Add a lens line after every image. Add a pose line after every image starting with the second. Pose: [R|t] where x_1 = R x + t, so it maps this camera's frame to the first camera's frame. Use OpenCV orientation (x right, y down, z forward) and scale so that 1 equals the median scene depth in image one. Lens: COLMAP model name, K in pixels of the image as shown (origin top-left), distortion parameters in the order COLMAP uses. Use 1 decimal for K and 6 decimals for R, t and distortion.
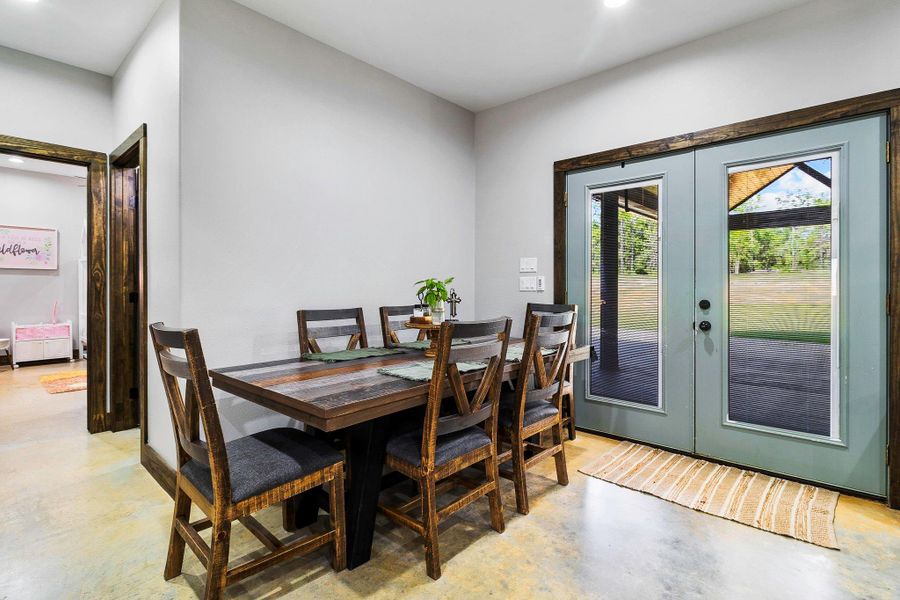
lens RADIAL K [[432.7, 0, 451.7], [0, 432.7, 287.8], [0, 0, 1]] dist [0.000058, 0.000215]
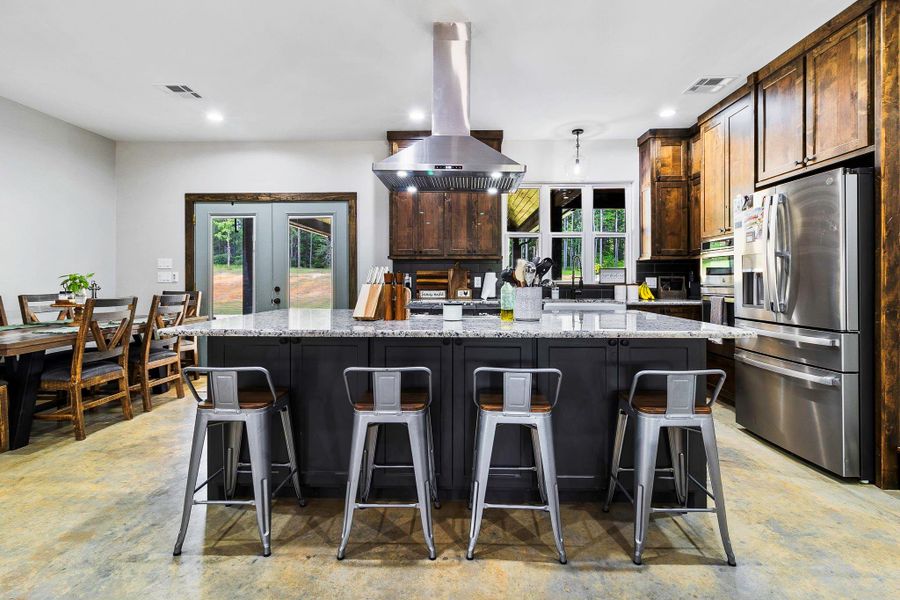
lens RADIAL K [[424.9, 0, 456.2], [0, 424.9, 277.9], [0, 0, 1]] dist [0.001427, 0.000357]
pose [[0.754553, 0.001512, 0.656238, -0.018746], [0.003661, 0.999972, -0.006513, 0.007650], [-0.656229, 0.007317, 0.754526, -1.046170]]
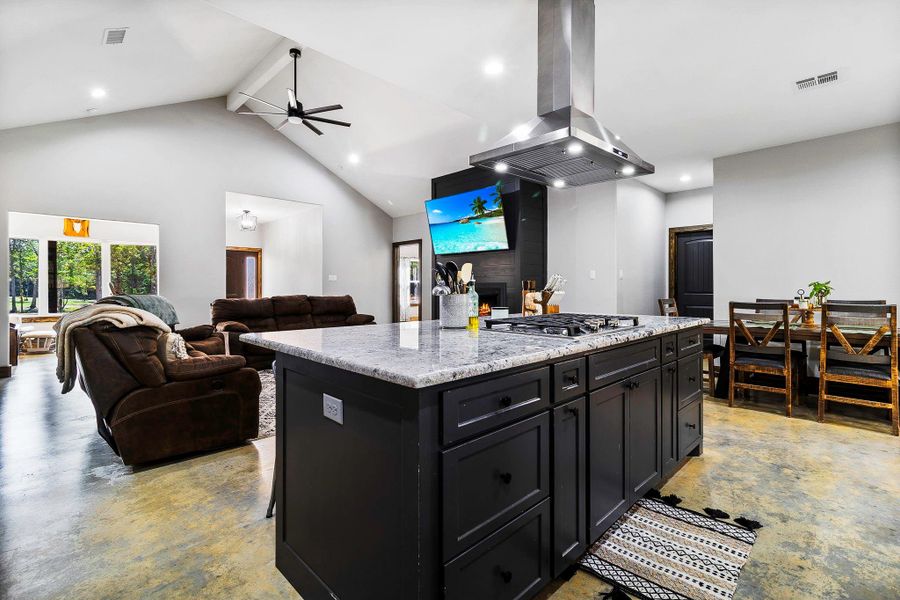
lens RADIAL K [[416.5, 0, 465.2], [0, 416.5, 287.3], [0, 0, 1]] dist [0.000105, -0.000011]
pose [[-0.031659, 0.000181, -0.999499, 1.755606], [-0.002683, 0.999996, 0.000266, 0.000745], [0.999495, 0.002690, -0.031658, -0.331110]]
